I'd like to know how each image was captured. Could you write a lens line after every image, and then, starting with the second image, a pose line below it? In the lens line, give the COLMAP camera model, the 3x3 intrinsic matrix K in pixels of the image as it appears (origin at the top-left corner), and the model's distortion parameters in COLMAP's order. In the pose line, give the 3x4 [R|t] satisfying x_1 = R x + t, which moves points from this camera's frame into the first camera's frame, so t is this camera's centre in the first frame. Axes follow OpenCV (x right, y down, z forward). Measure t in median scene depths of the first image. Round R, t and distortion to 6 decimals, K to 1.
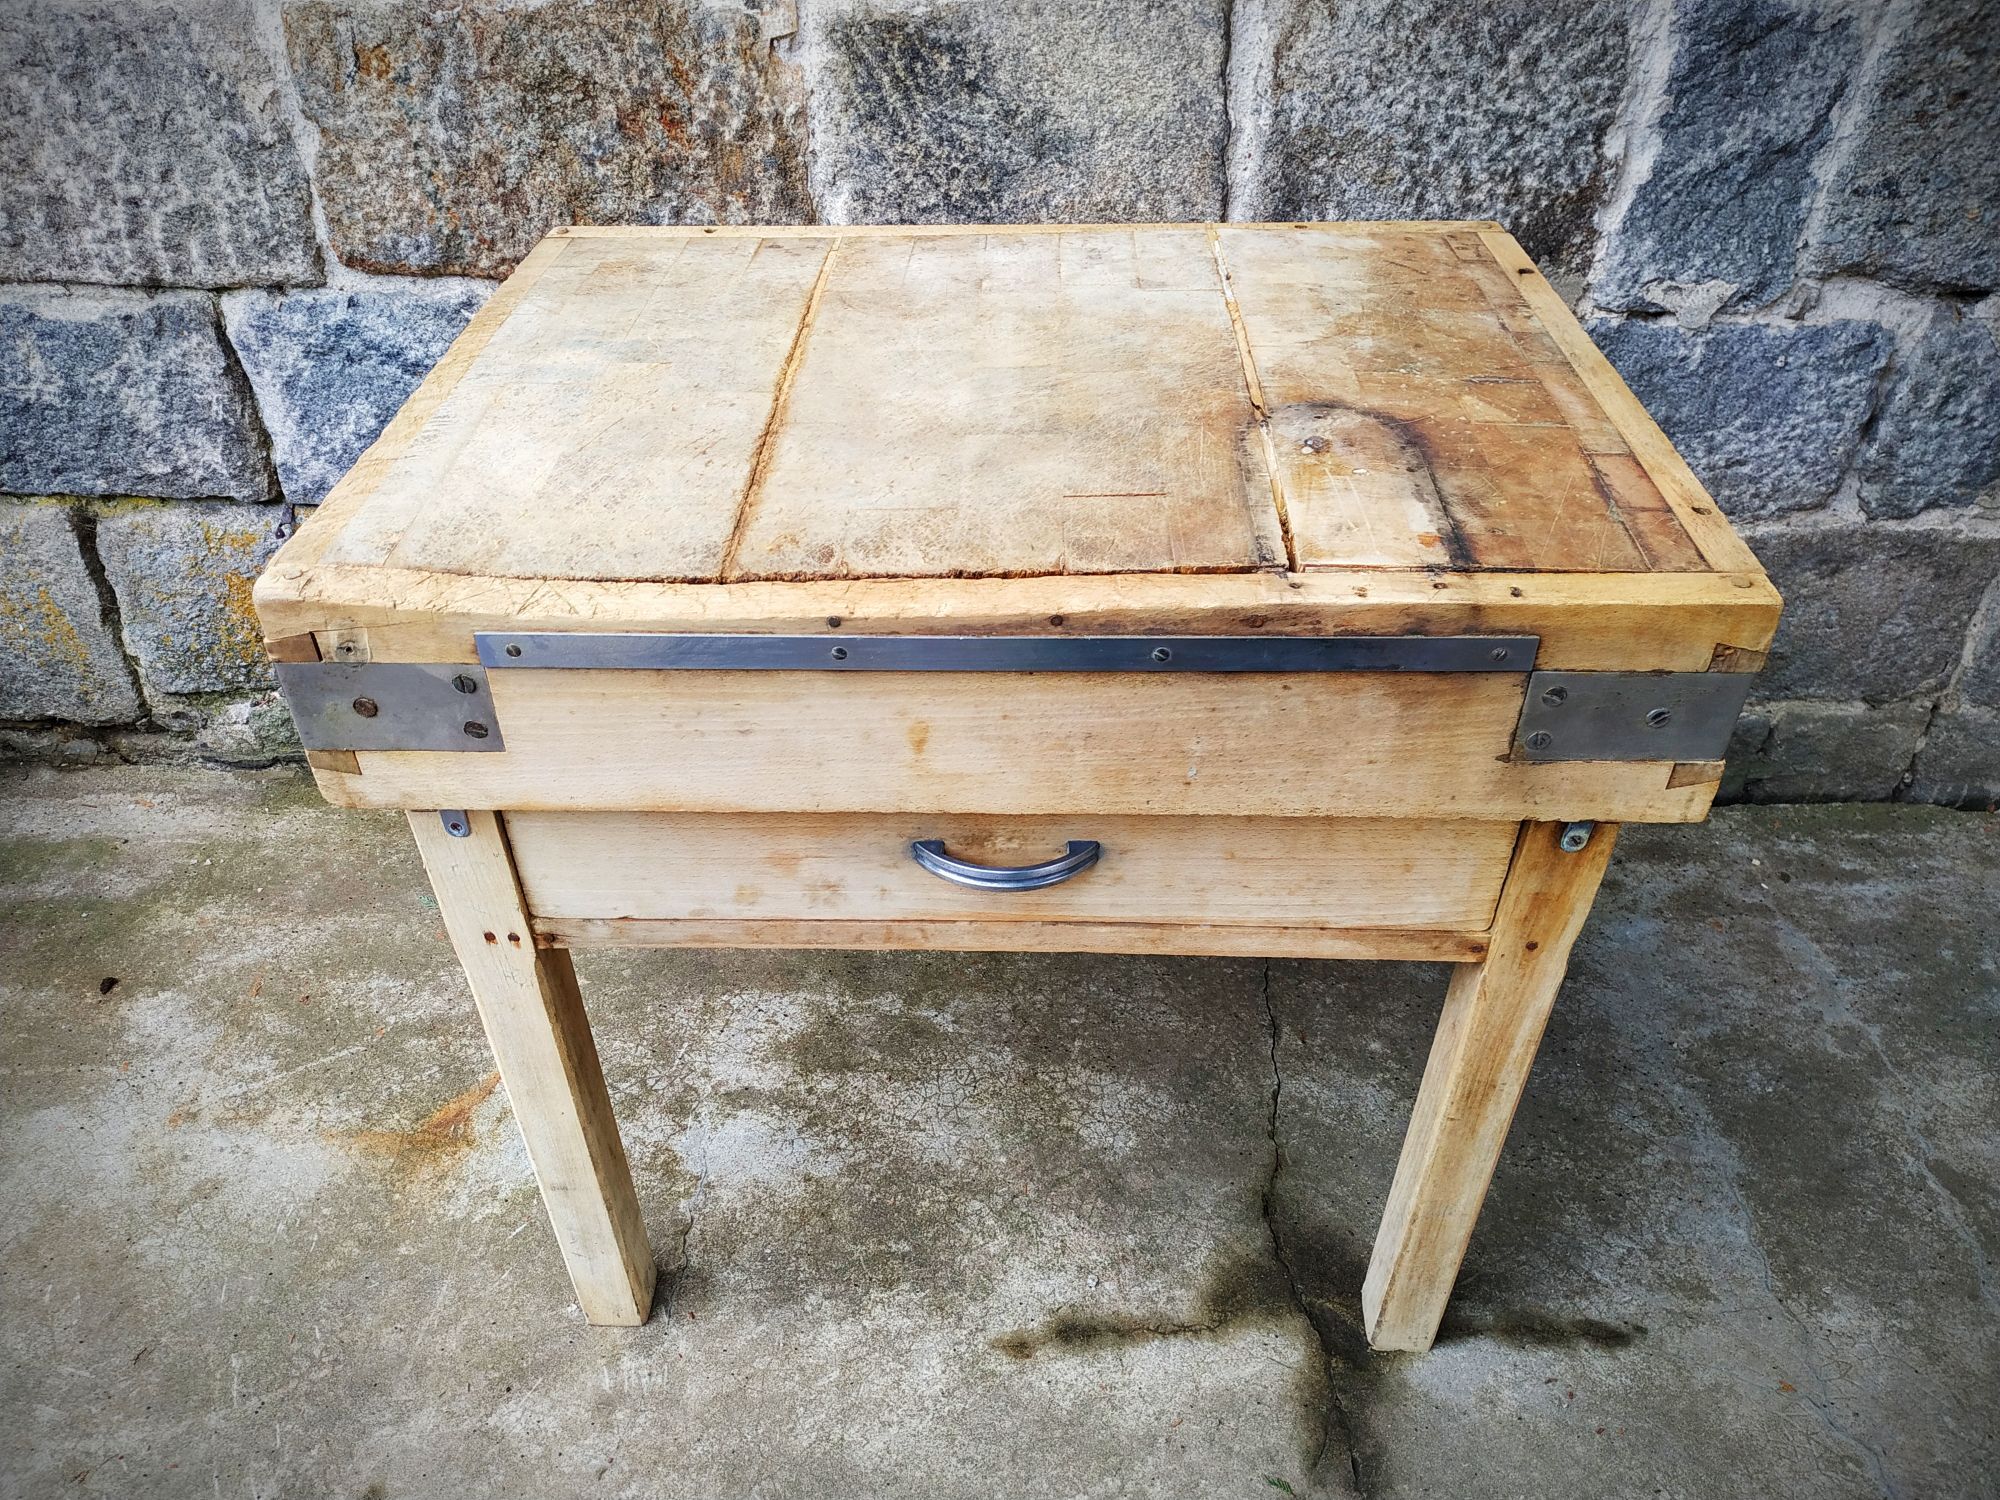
lens RADIAL K [[1454.4, 0, 994.0], [0, 1454.4, 750.0], [0, 0, 1]] dist [0.003816, -0.009783]
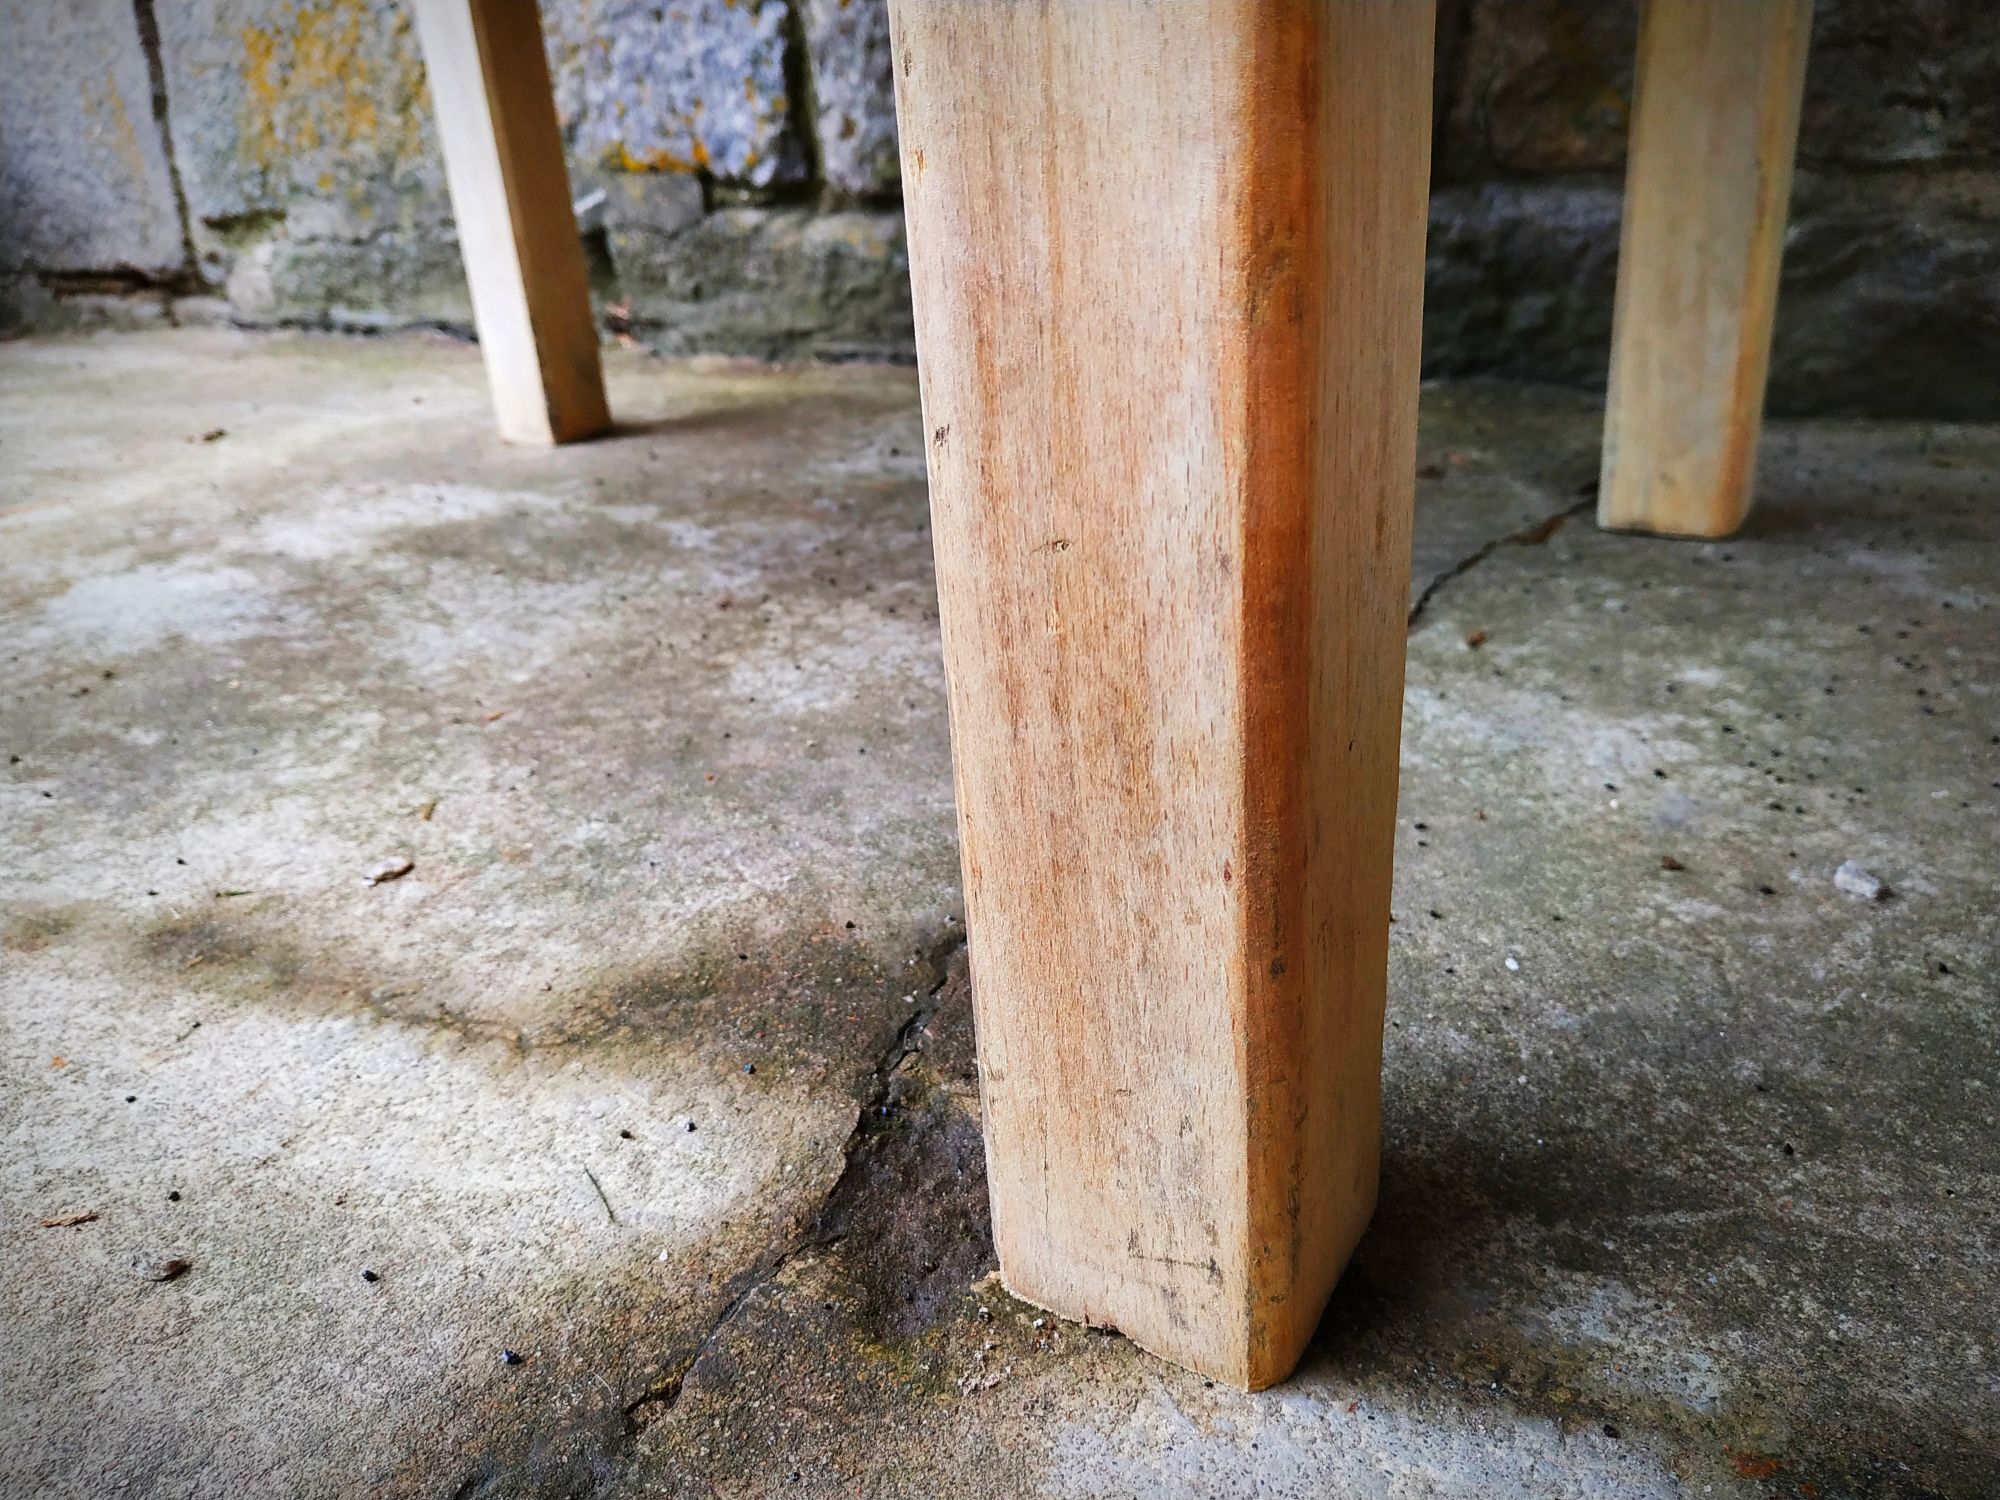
lens RADIAL K [[1483.0, 0, 999.1], [0, 1483.0, 751.5], [0, 0, 1]] dist [-0.002470, -0.029023]
pose [[0.865718, 0.144604, -0.479189, 0.314378], [-0.250957, 0.953731, -0.165581, 0.338571], [0.433073, 0.263603, 0.861952, 0.725969]]
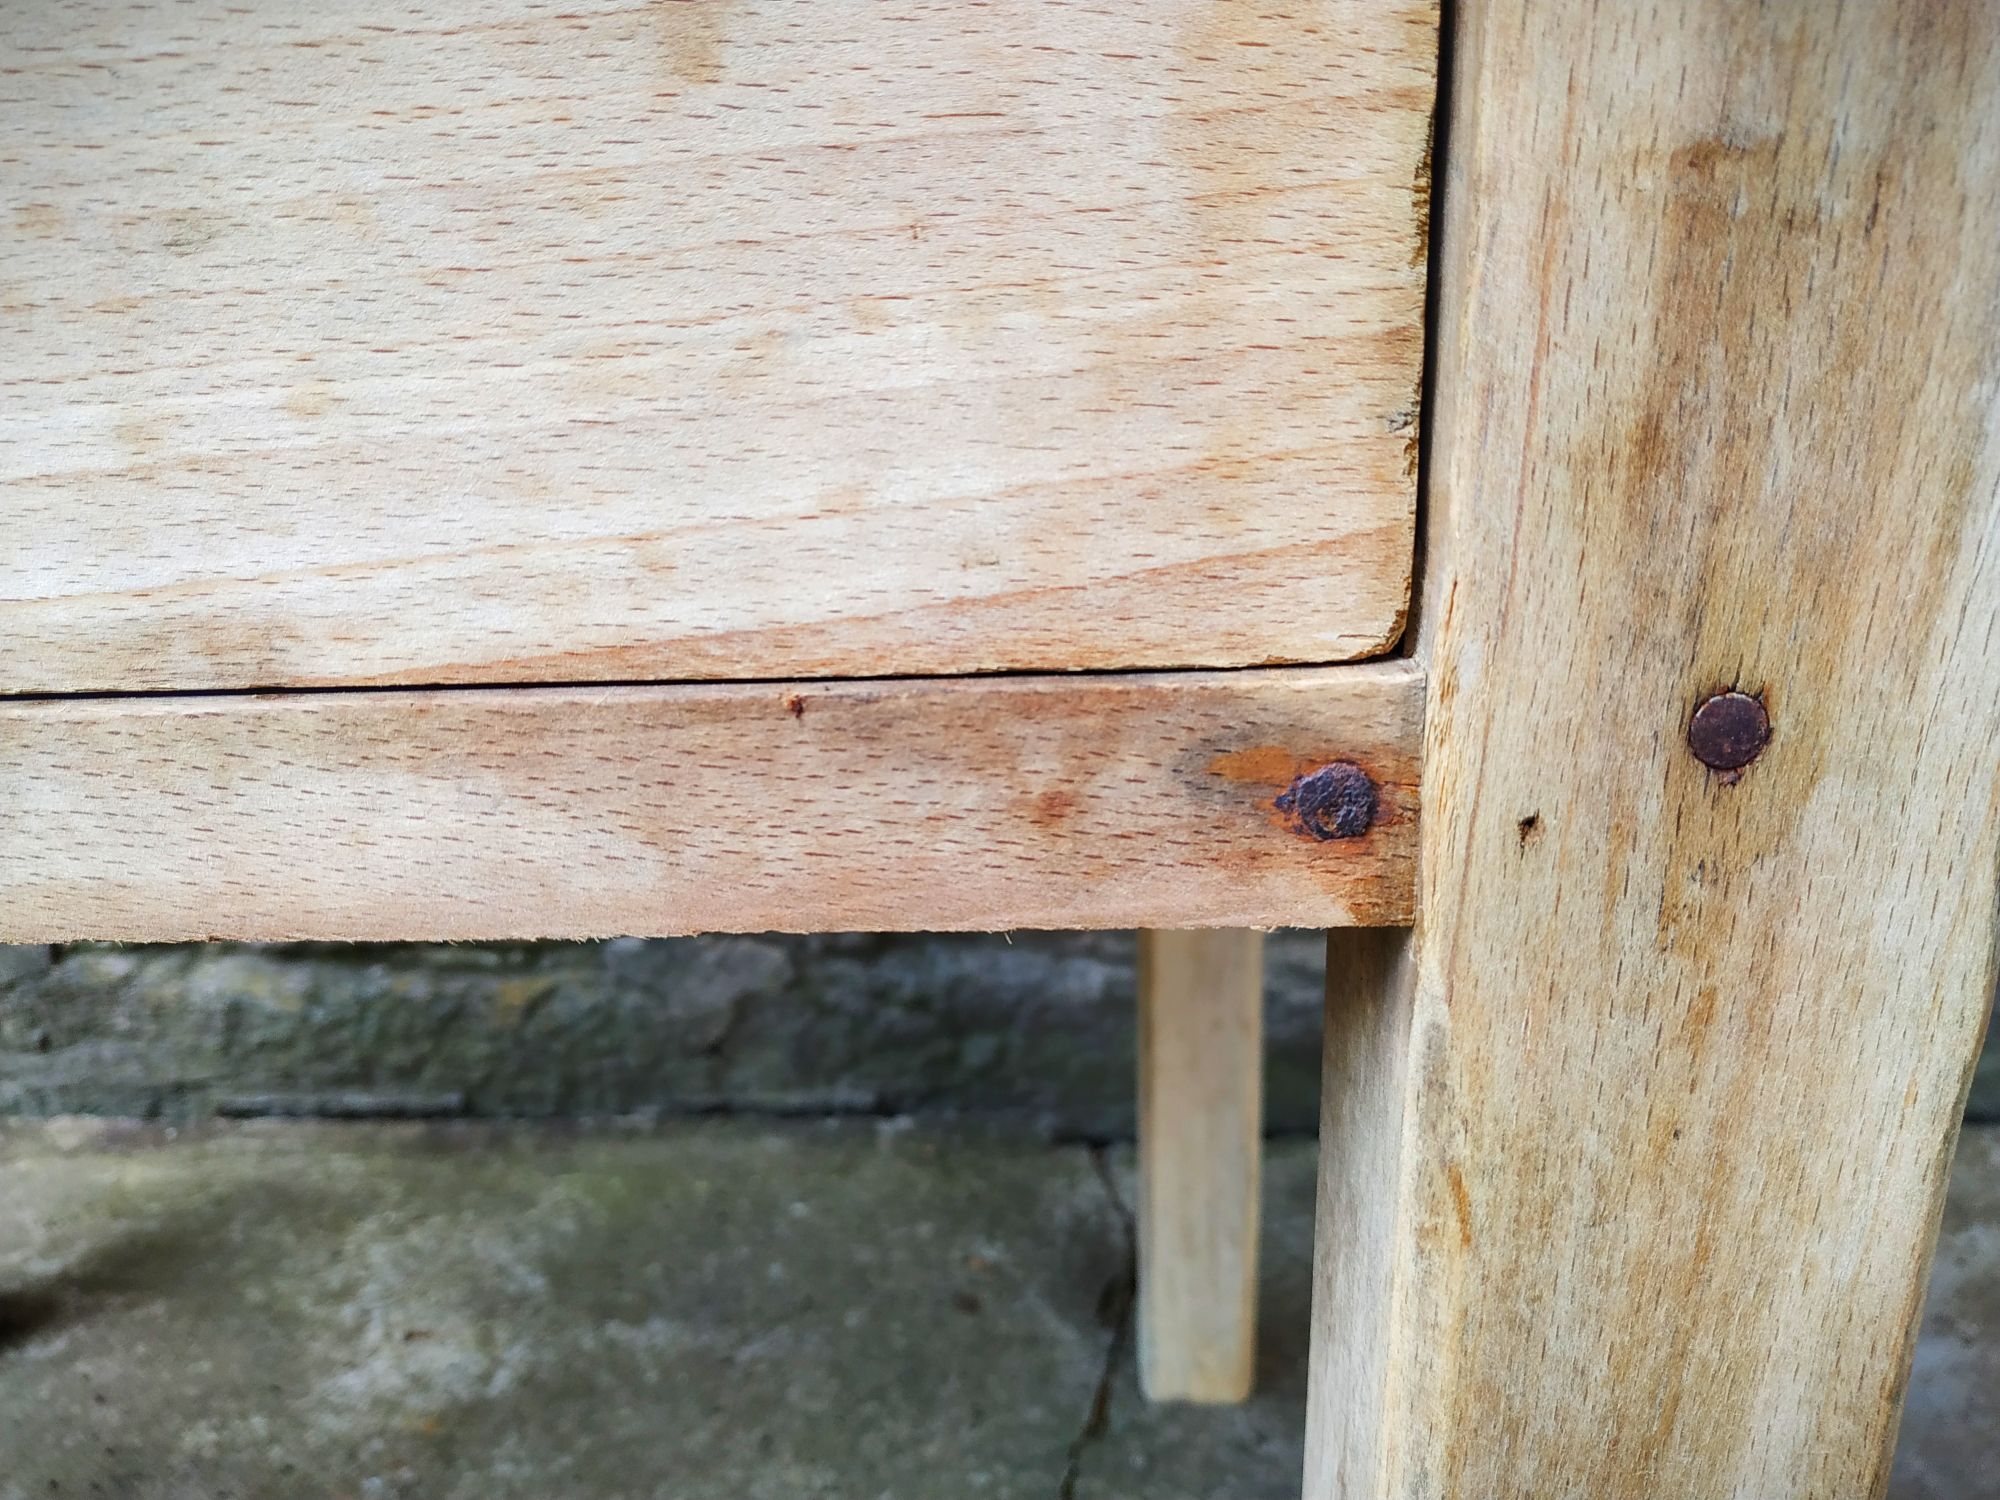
lens RADIAL K [[1499.9, 0, 989.8], [0, 1499.9, 753.5], [0, 0, 1]] dist [-0.024548, -0.003061]
pose [[0.999448, -0.022757, -0.024198, 0.208080], [0.012594, 0.933673, -0.357905, 0.126465], [0.030738, 0.357403, 0.933444, 0.594381]]
